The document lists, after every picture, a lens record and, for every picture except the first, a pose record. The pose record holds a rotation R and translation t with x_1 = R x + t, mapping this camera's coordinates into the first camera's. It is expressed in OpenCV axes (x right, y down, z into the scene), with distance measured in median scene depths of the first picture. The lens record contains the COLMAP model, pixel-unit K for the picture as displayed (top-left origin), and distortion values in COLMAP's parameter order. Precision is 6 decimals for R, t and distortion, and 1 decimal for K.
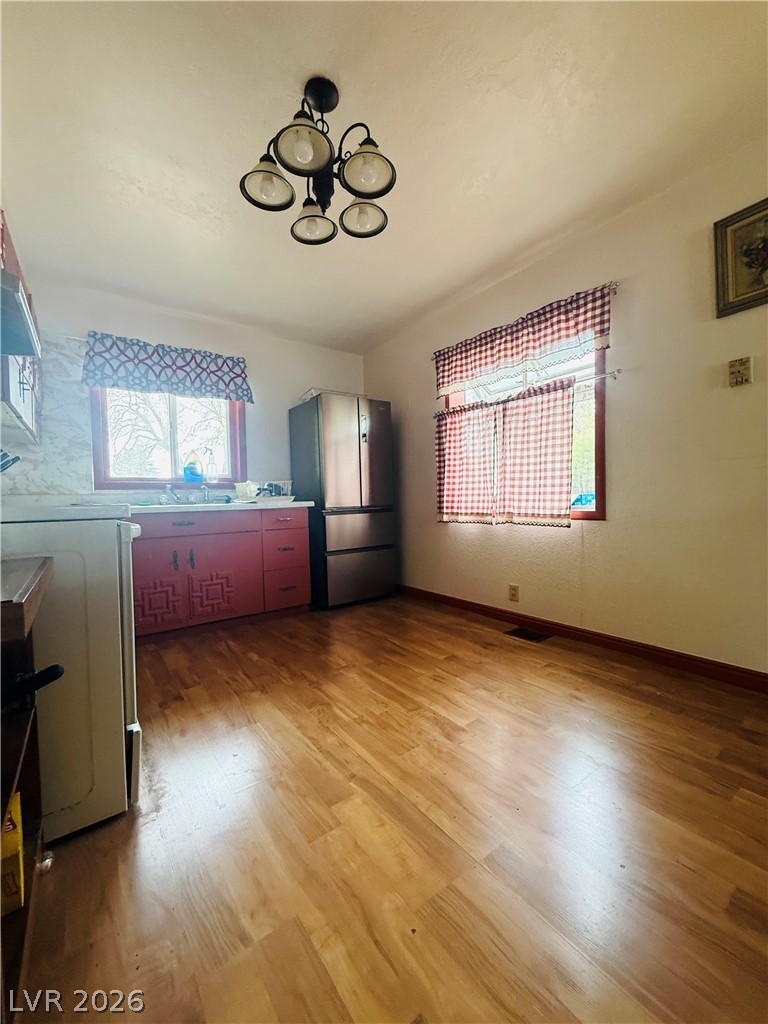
lens RADIAL K [[407.3, 0, 384.2], [0, 407.3, 508.2], [0, 0, 1]] dist [-0.002462, 0.000093]
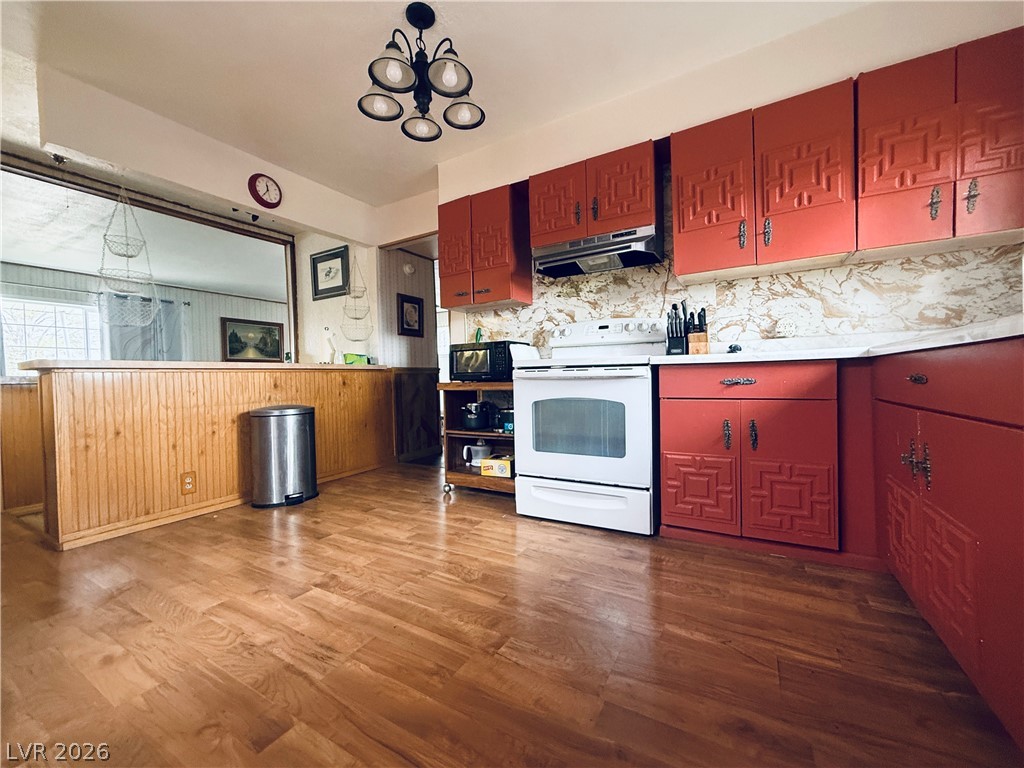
lens RADIAL K [[407.3, 0, 512.2], [0, 407.3, 383.9], [0, 0, 1]] dist [-0.002462, 0.000093]
pose [[-0.914680, 0.052354, -0.400773, 0.119138], [0.038978, 0.998380, 0.041462, 0.015462], [0.402294, 0.022303, -0.915239, 1.982861]]
